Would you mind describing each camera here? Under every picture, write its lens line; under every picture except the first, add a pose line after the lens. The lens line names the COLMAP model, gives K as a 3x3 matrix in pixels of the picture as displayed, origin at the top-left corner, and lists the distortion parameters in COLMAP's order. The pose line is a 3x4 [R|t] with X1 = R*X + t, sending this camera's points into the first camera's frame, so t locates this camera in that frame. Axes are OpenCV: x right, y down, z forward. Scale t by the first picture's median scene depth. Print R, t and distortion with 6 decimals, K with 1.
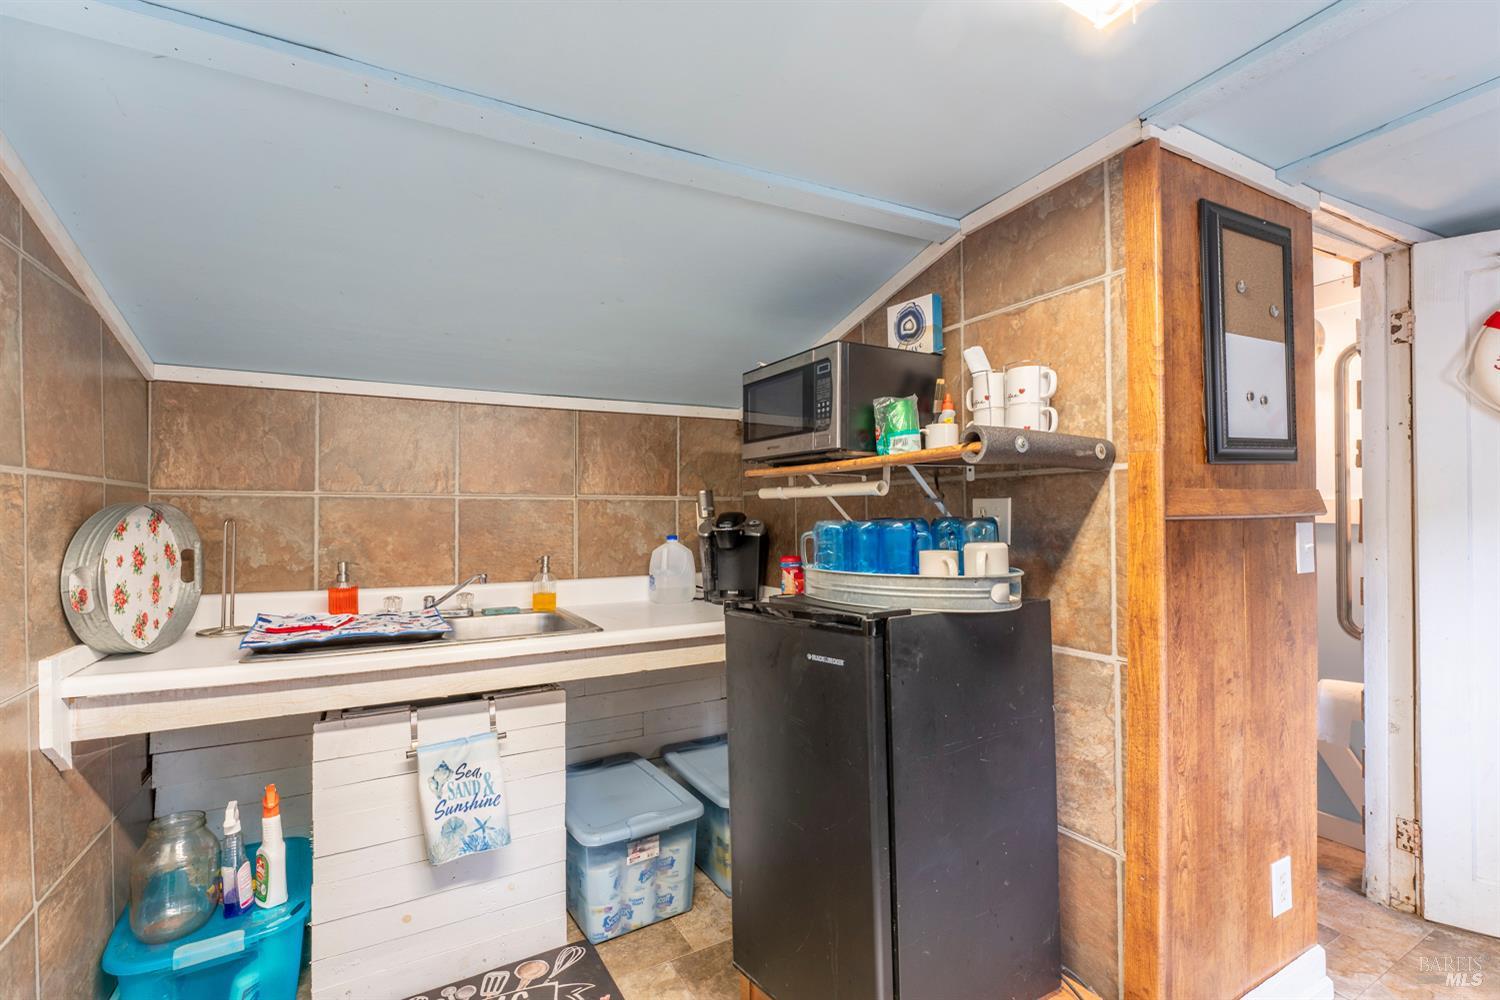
lens RADIAL K [[675.5, 0, 755.3], [0, 675.5, 504.1], [0, 0, 1]] dist [-0.002915, -0.001116]
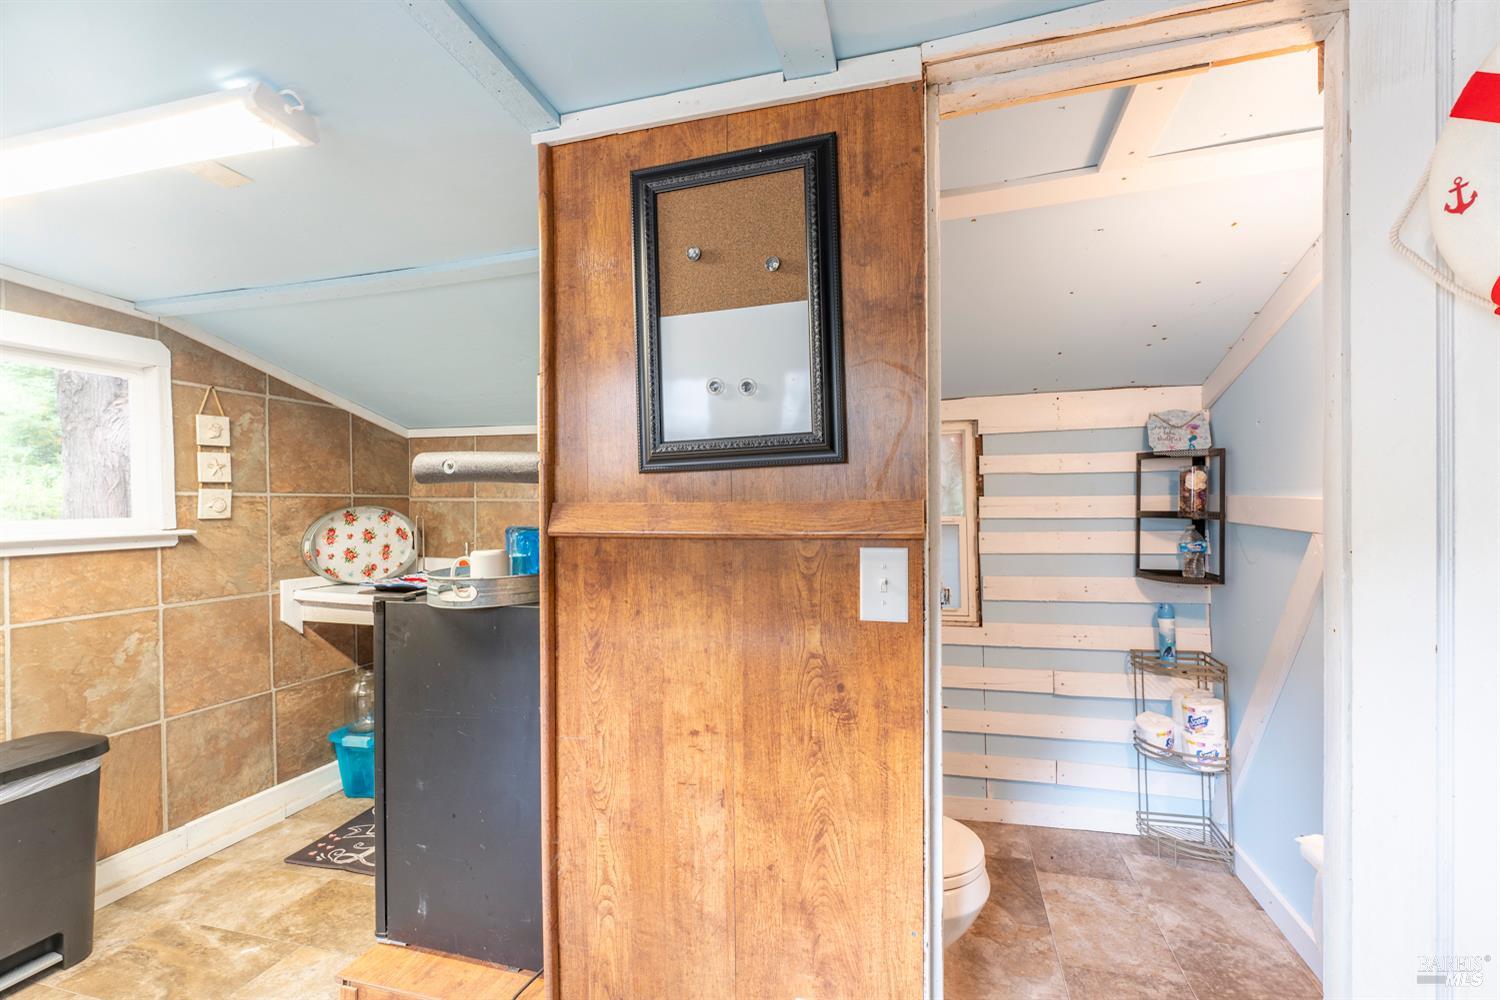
lens RADIAL K [[675.5, 0, 752.2], [0, 675.5, 504.3], [0, 0, 1]] dist [-0.002915, -0.001116]
pose [[0.703397, 0.005858, -0.710773, 1.330422], [0.006614, 0.999869, 0.014785, -0.031333], [0.710767, -0.015101, 0.703266, 0.464433]]
